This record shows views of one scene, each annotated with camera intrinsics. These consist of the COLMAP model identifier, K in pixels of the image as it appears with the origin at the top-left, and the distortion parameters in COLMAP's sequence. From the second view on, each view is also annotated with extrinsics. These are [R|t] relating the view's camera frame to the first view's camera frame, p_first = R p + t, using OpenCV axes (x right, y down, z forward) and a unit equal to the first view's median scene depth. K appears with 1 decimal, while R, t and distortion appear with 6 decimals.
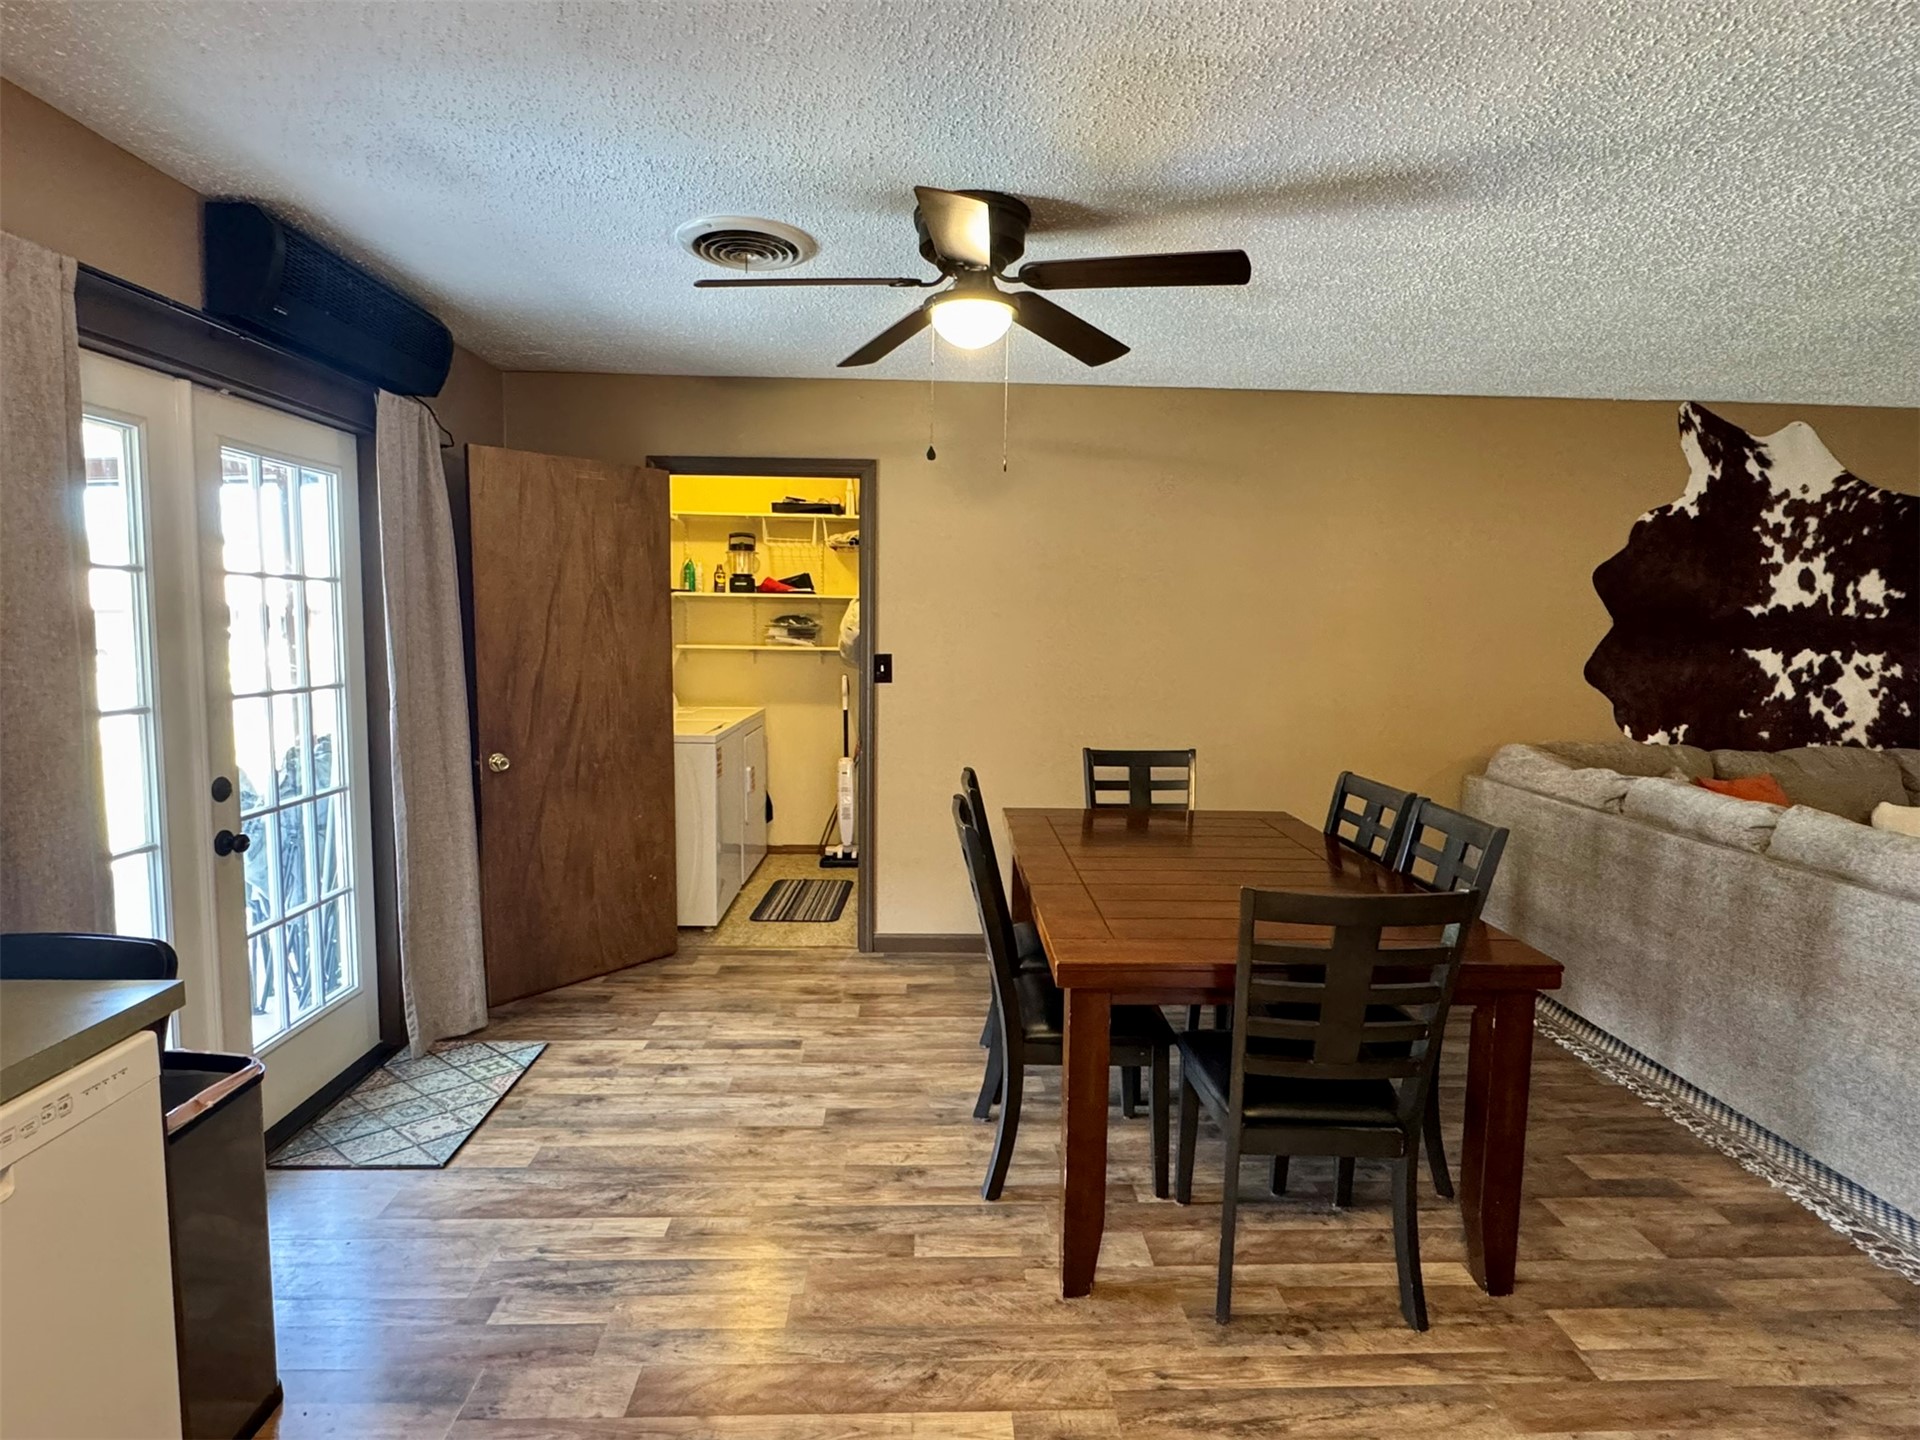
lens RADIAL K [[992.6, 0, 960.0], [0, 992.6, 720.0], [0, 0, 1]] dist [-0.000133, -0.002101]
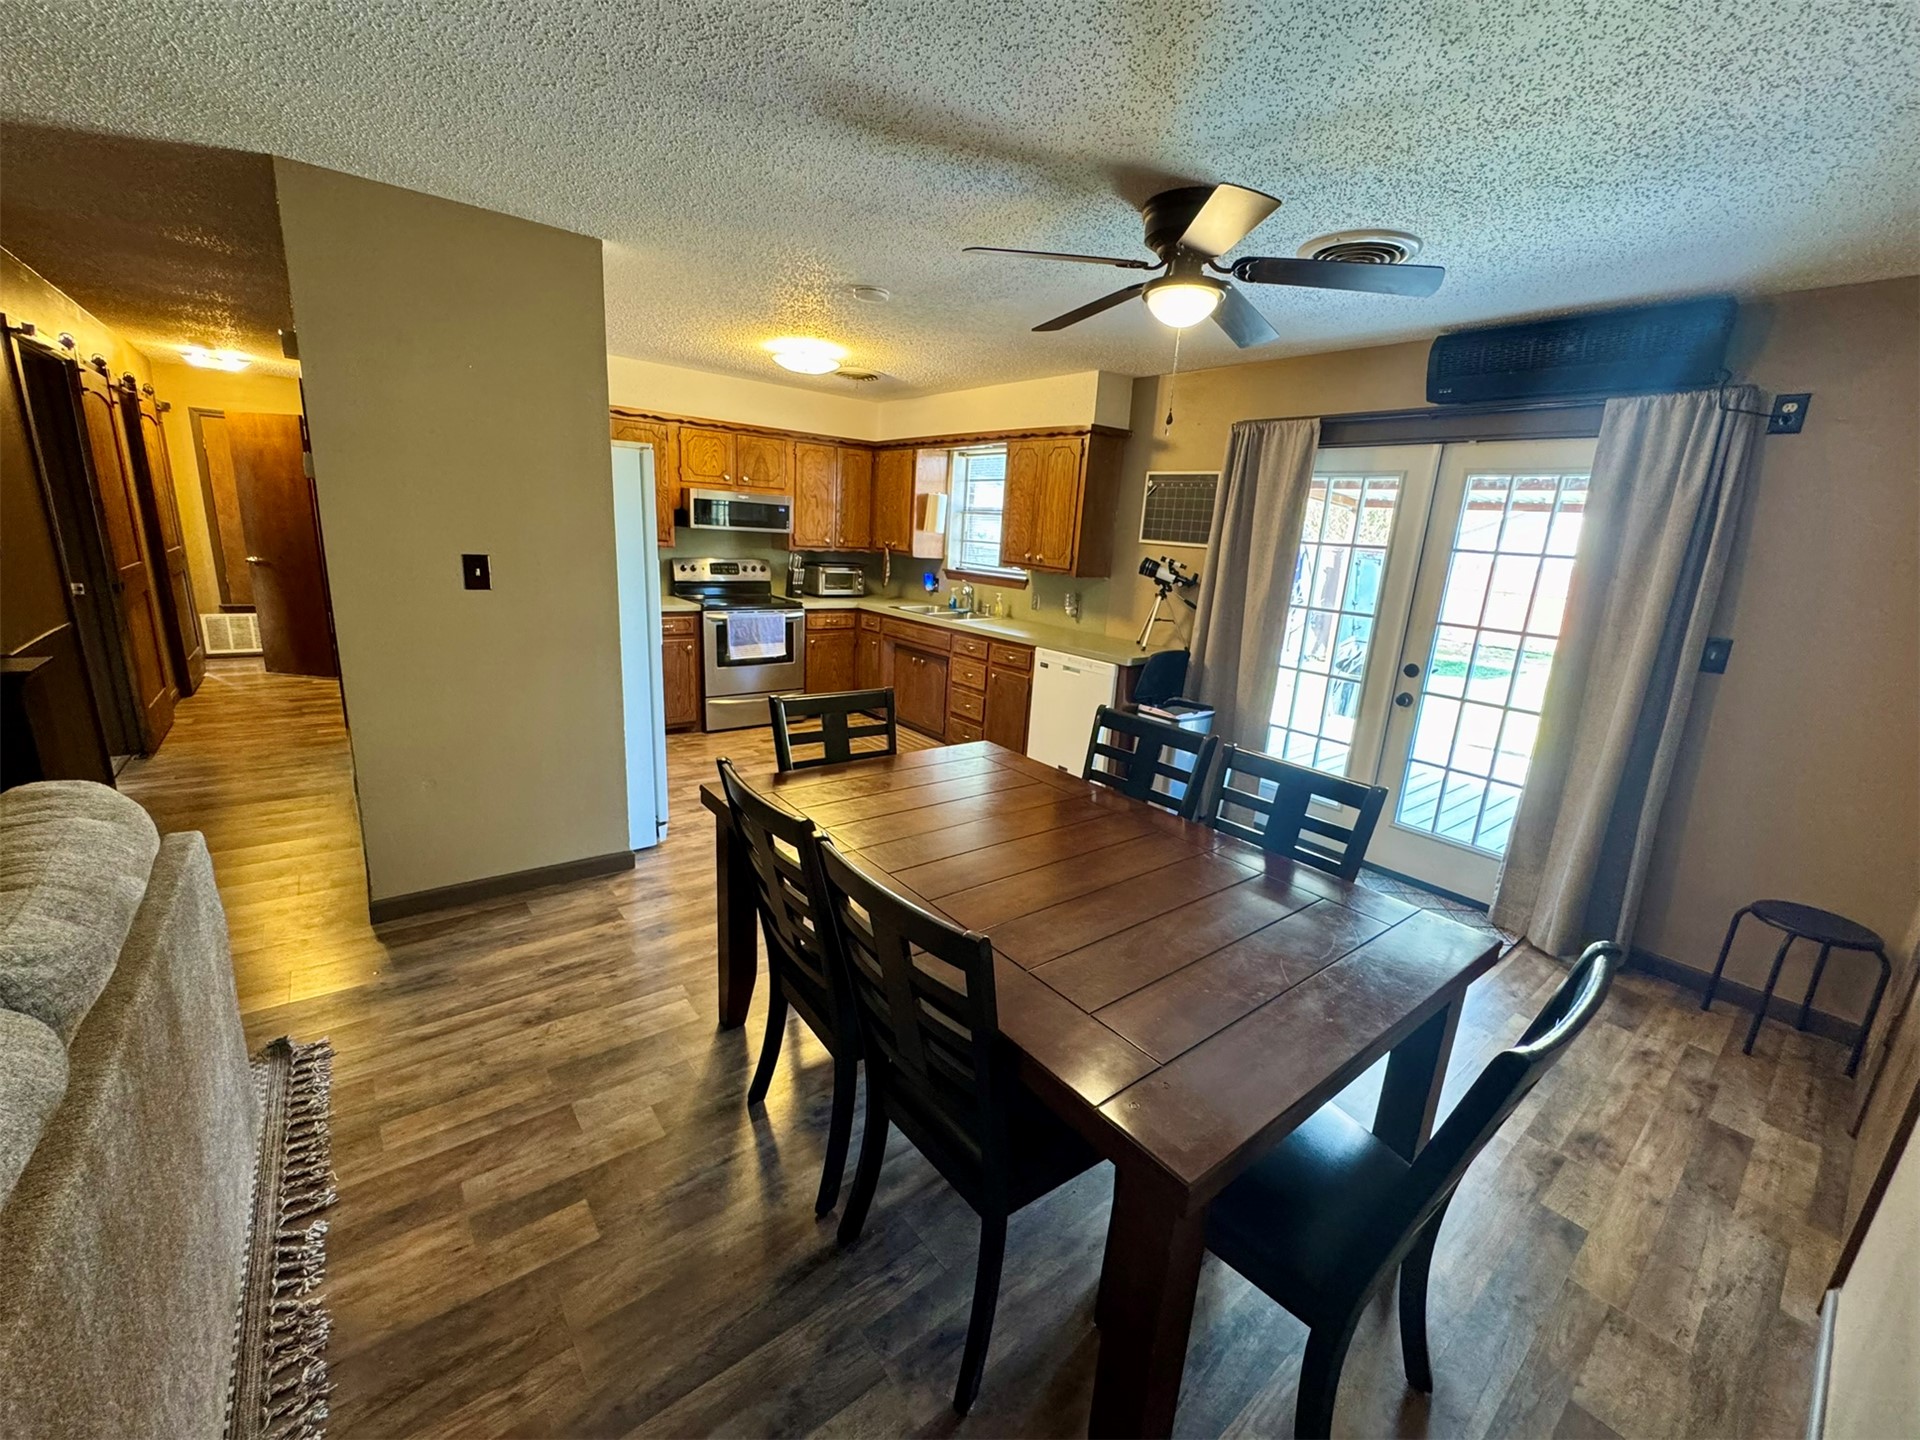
lens RADIAL K [[769.2, 0, 960.0], [0, 769.2, 720.6], [0, 0, 1]] dist [-0.005207, 0.000381]
pose [[-0.802210, 0.081908, -0.591397, 0.450991], [-0.133319, 0.940959, 0.311164, -0.101822], [0.581967, 0.328463, -0.743927, 0.942758]]
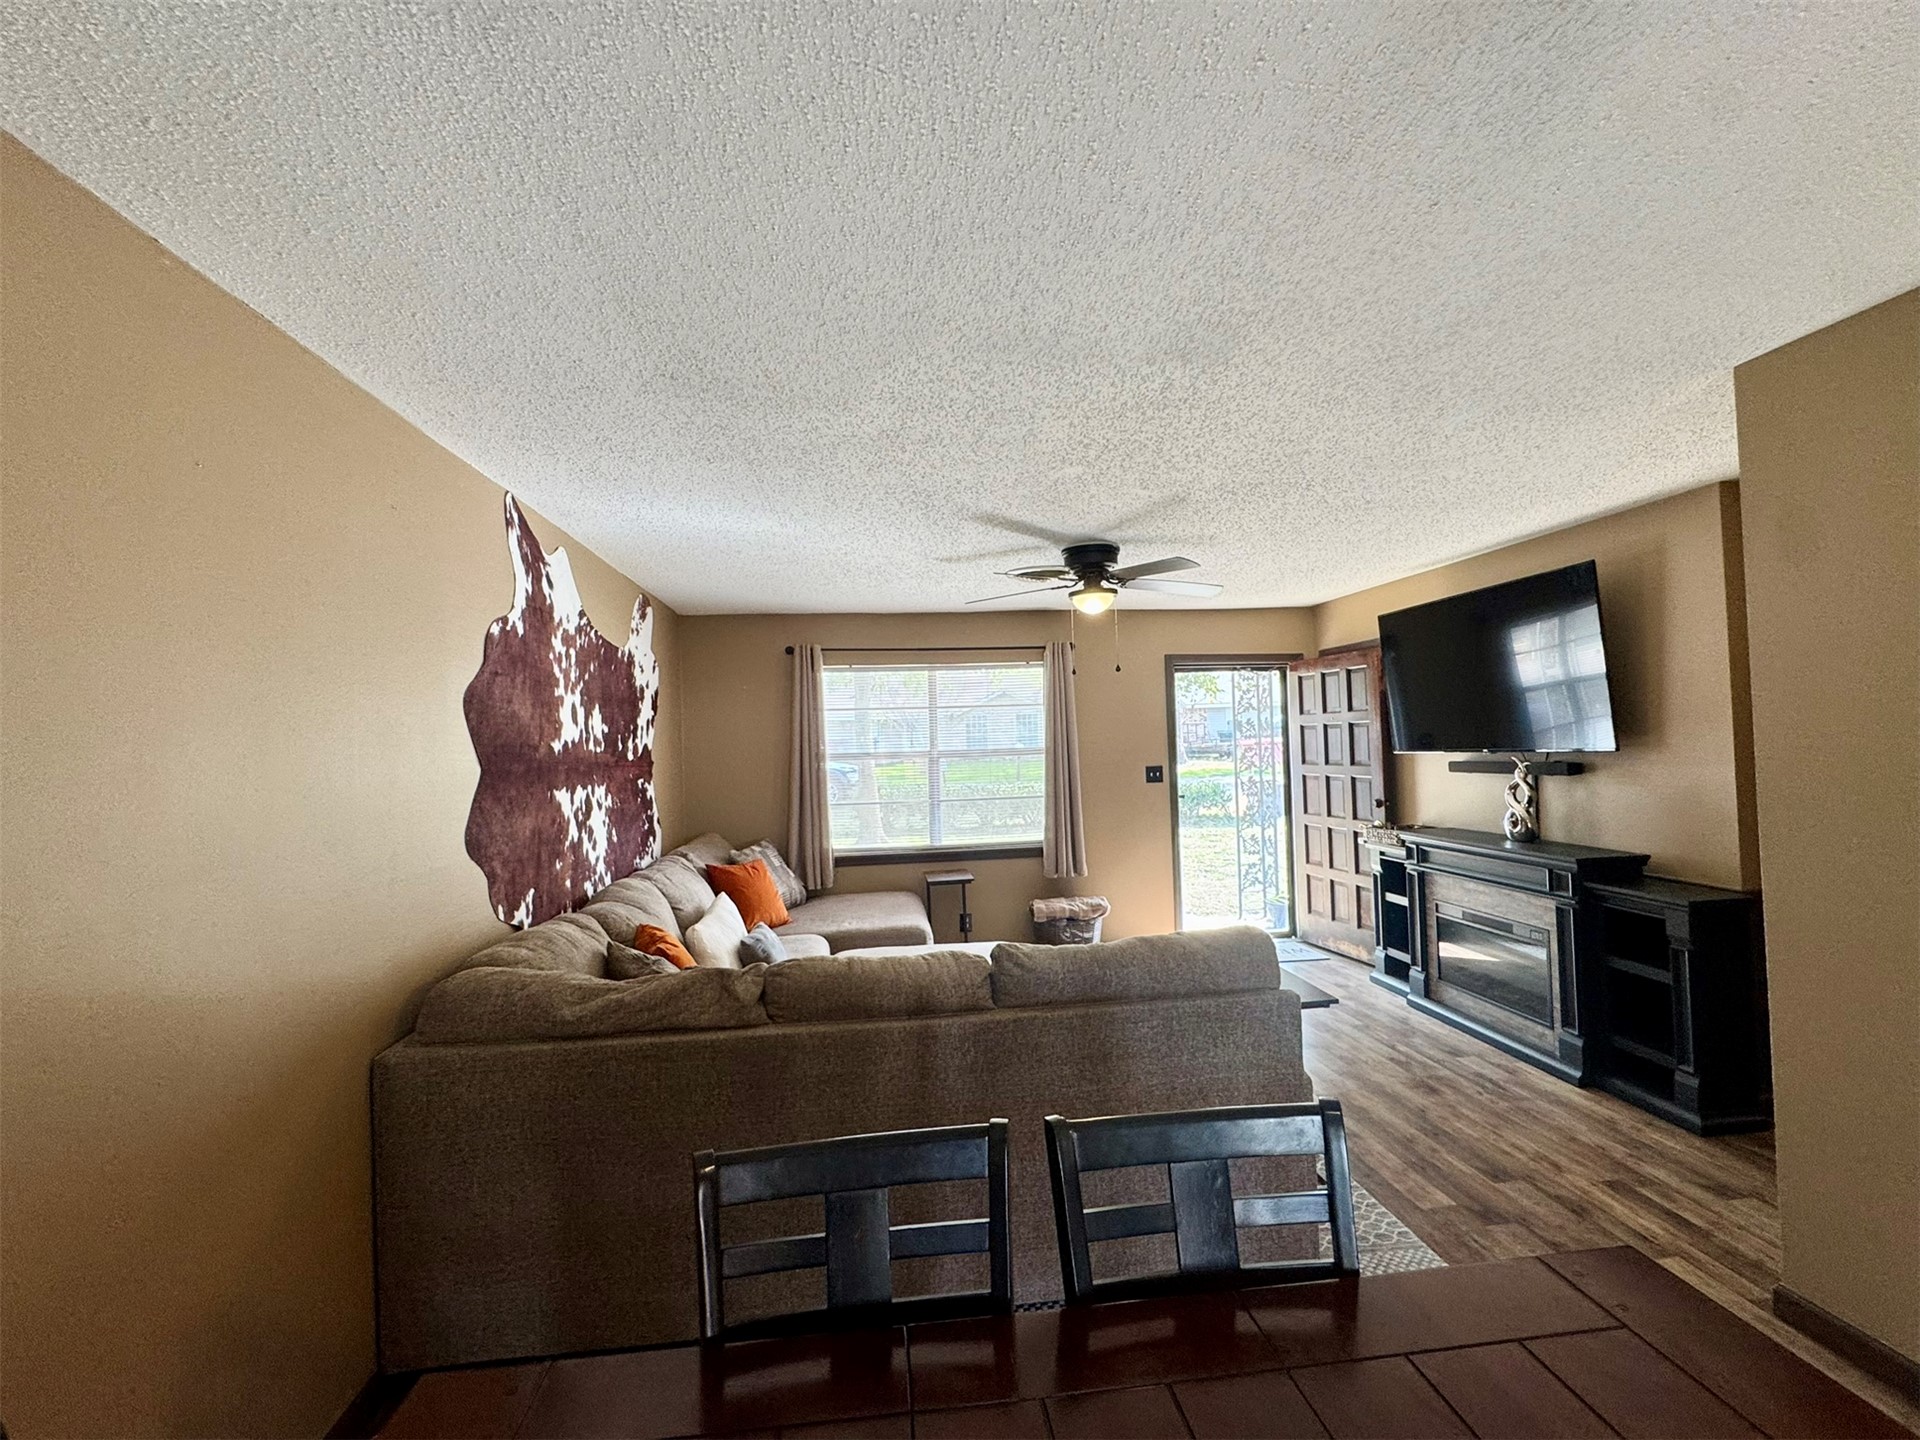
lens RADIAL K [[833.0, 0, 961.0], [0, 833.0, 721.6], [0, 0, 1]] dist [-0.003596, -0.000689]
pose [[-0.079749, 0.008228, 0.996781, 0.028548], [0.131175, 0.991357, 0.002311, -0.087762], [-0.988146, 0.130937, -0.080139, 0.703249]]
